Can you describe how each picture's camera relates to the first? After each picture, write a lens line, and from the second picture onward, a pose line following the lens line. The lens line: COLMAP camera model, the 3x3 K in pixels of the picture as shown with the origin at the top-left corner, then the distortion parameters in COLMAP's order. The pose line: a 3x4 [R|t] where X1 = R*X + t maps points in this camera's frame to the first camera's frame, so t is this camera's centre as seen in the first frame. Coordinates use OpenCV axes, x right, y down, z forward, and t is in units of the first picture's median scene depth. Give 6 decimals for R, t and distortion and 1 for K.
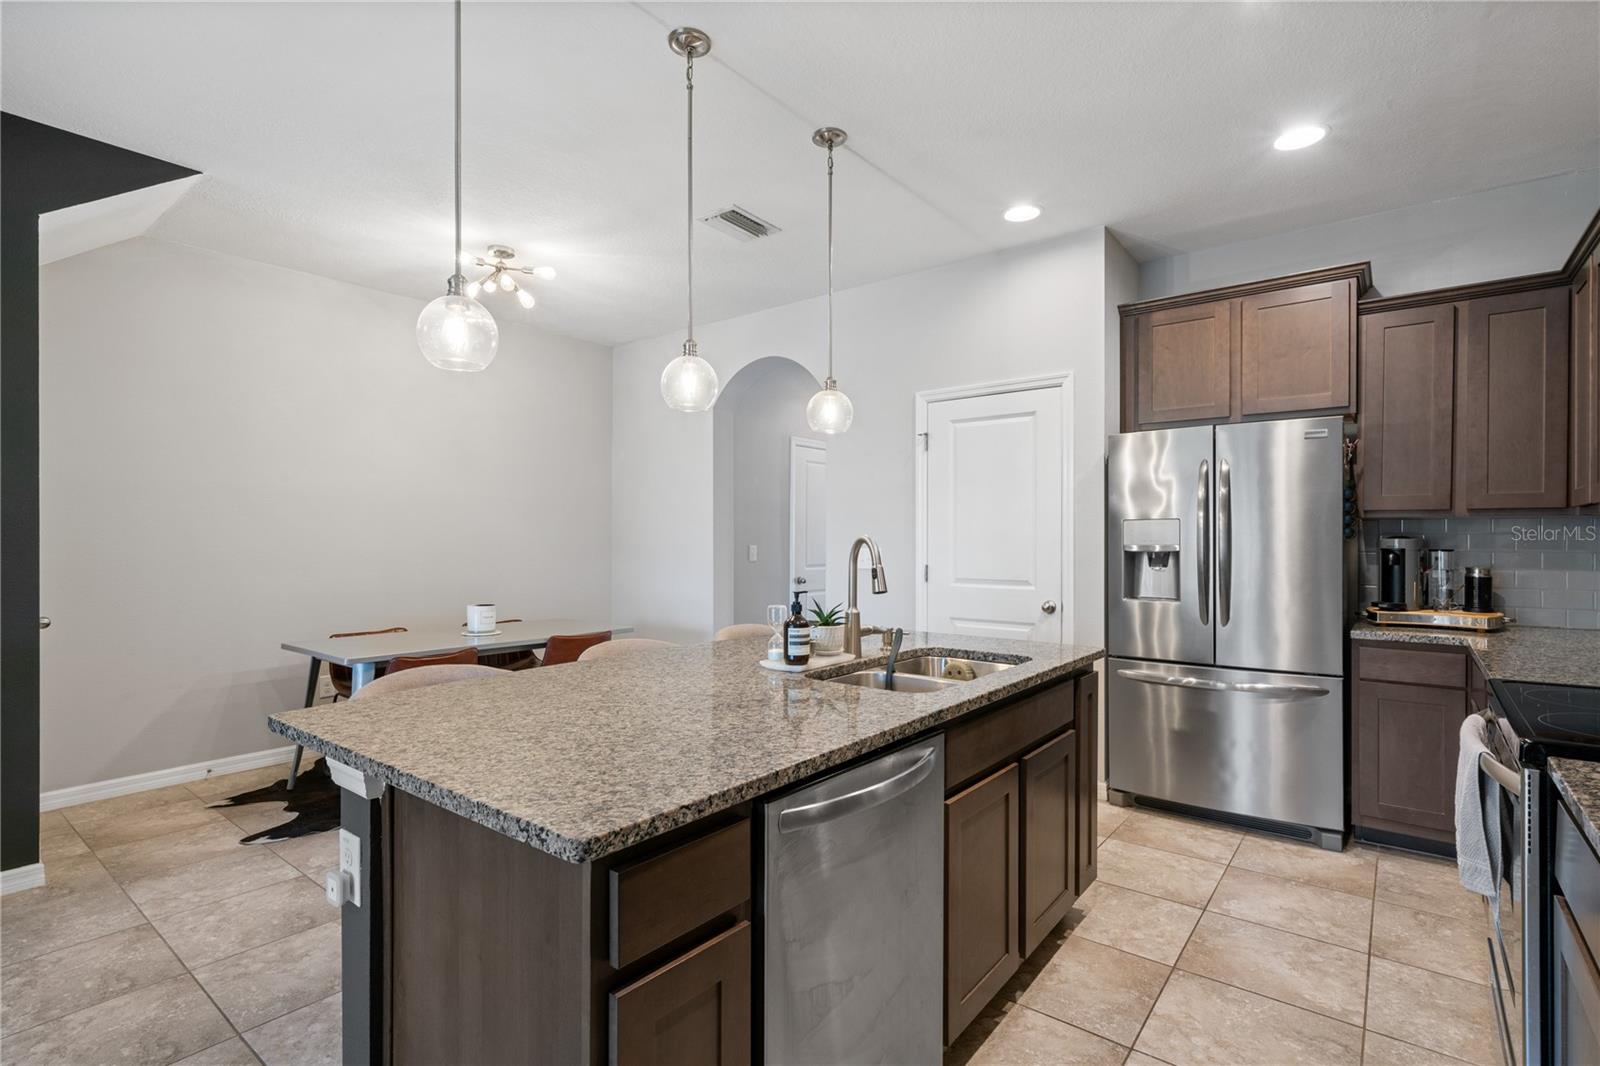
lens RADIAL K [[759.3, 0, 800.0], [0, 759.3, 533.0], [0, 0, 1]] dist [-0.001091, -0.000257]
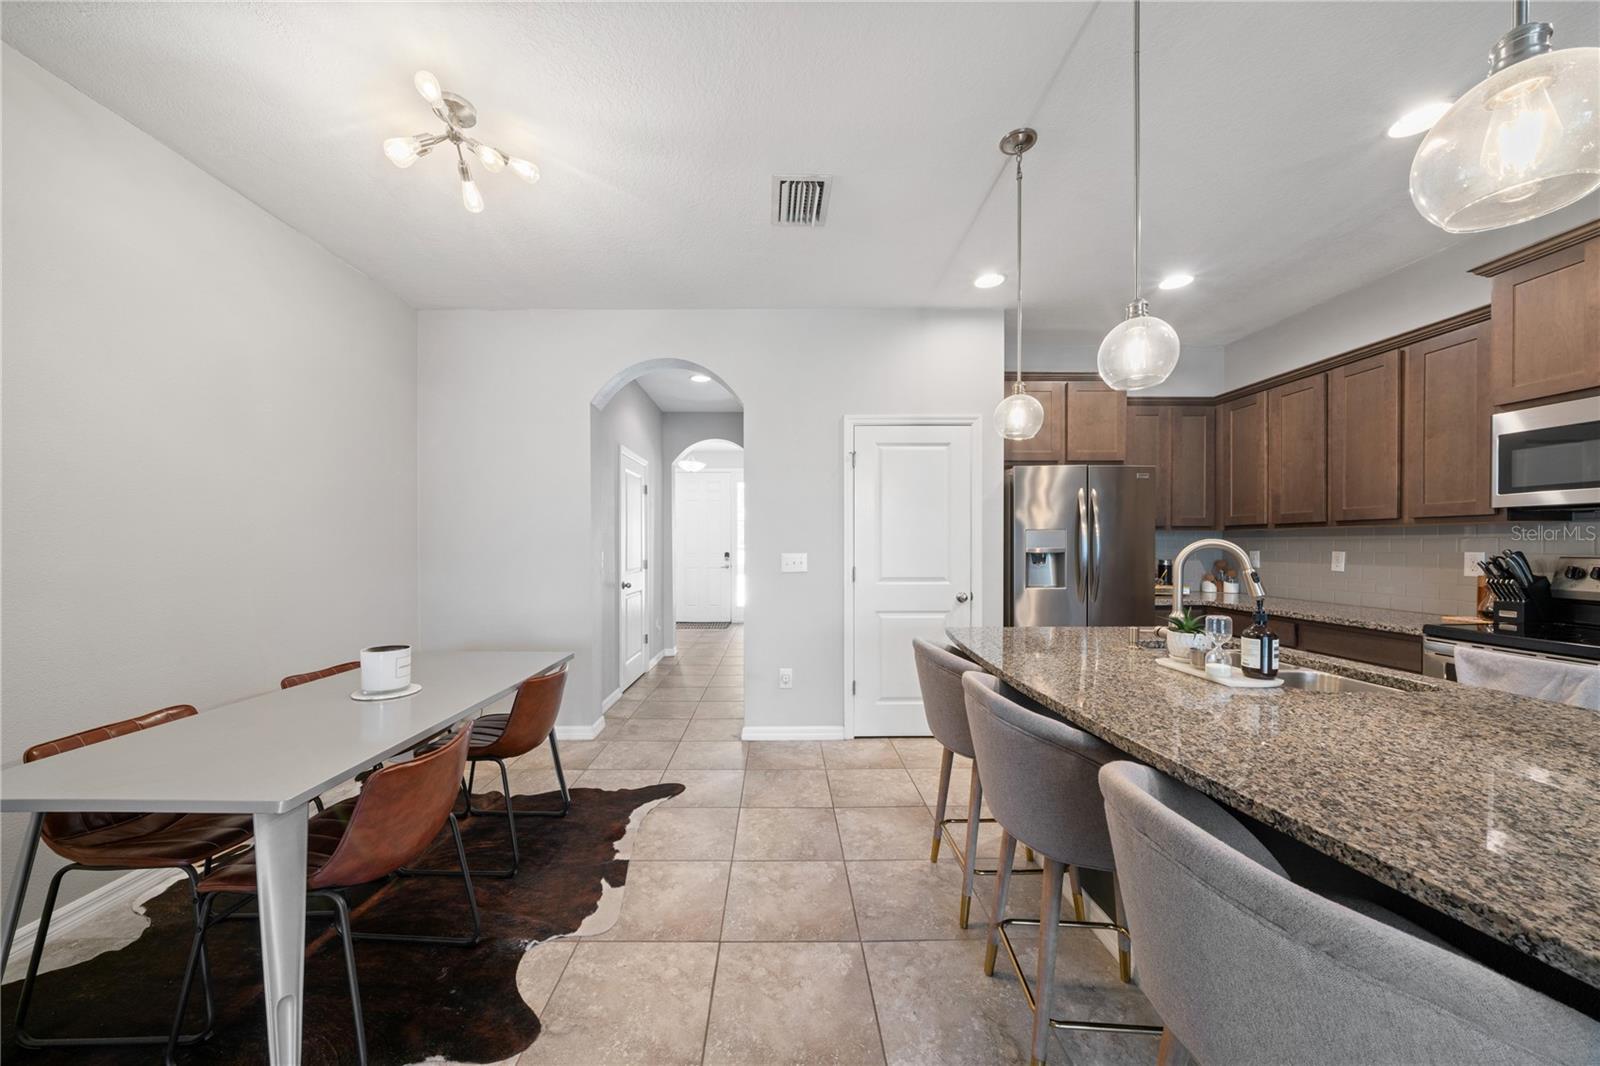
lens RADIAL K [[549.8, 0, 782.9], [0, 549.8, 551.3], [0, 0, 1]] dist [-0.008481, 0.000345]
pose [[0.781023, -0.010436, 0.624415, -0.587524], [-0.001864, 0.999817, 0.019040, 0.003420], [-0.624499, -0.016035, 0.780861, 0.565215]]
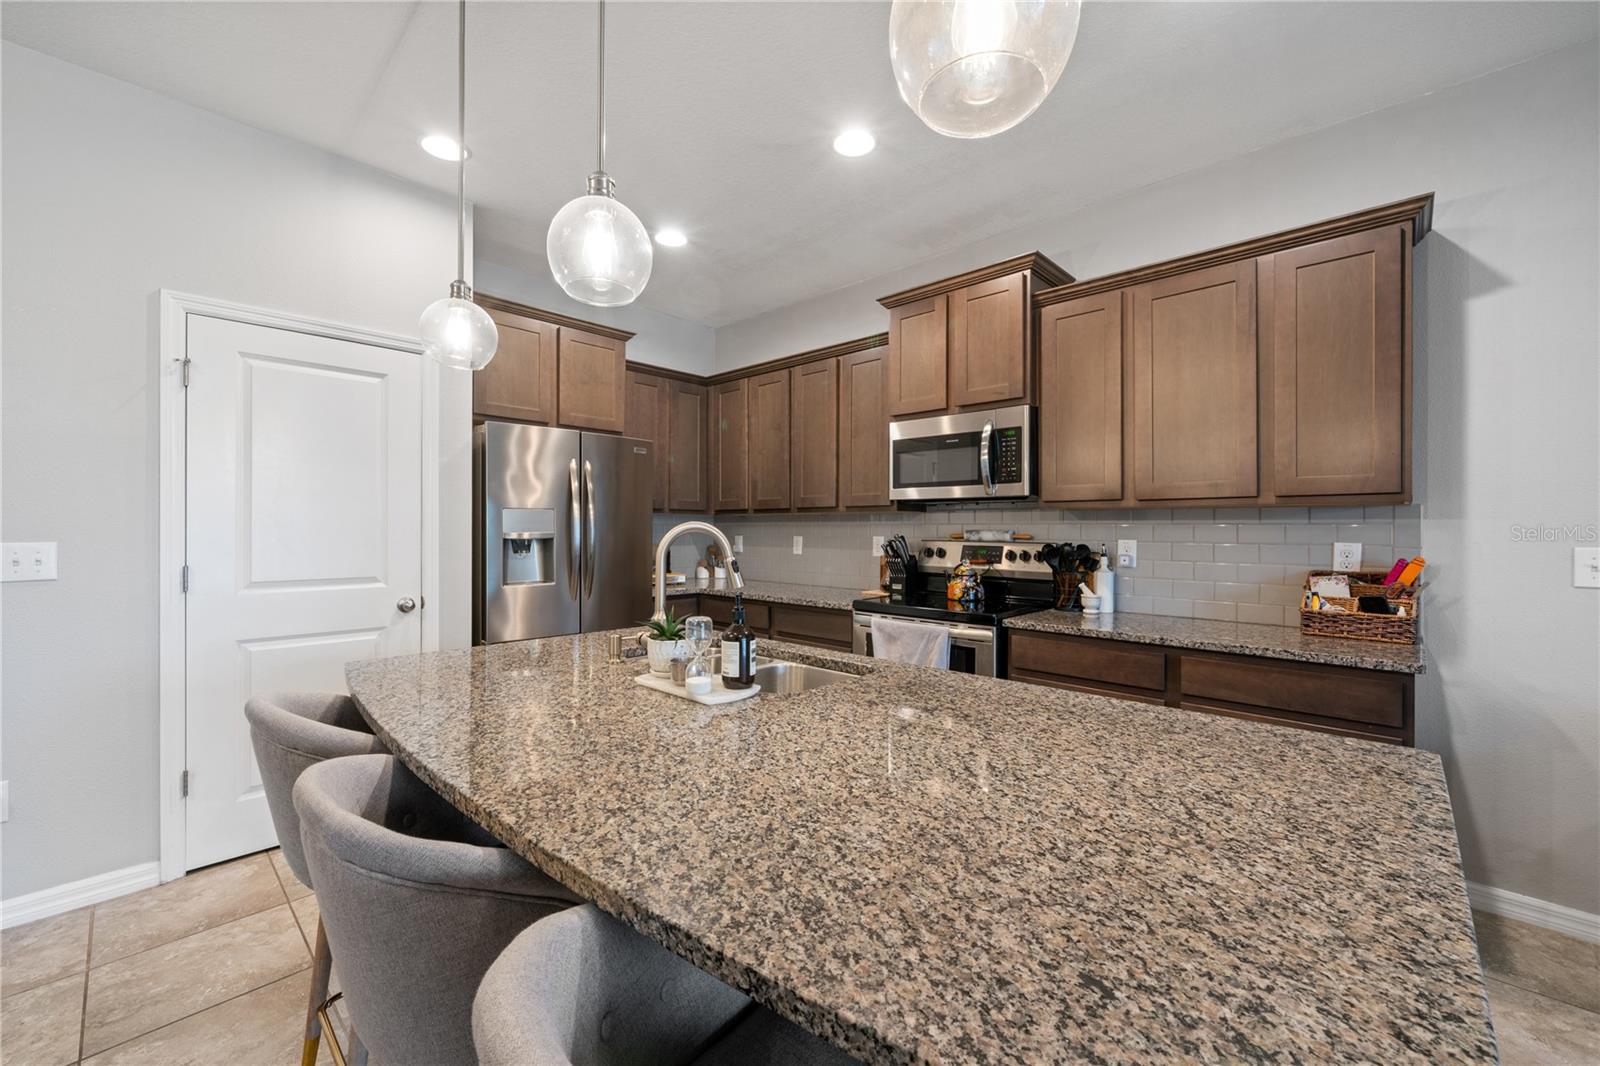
lens RADIAL K [[642.7, 0, 805.6], [0, 642.7, 528.8], [0, 0, 1]] dist [-0.000636, 0.000213]
pose [[0.083647, 0.000278, 0.996495, -0.442123], [-0.012006, 0.999928, 0.000729, 0.005219], [-0.996423, -0.012025, 0.083645, 0.587308]]
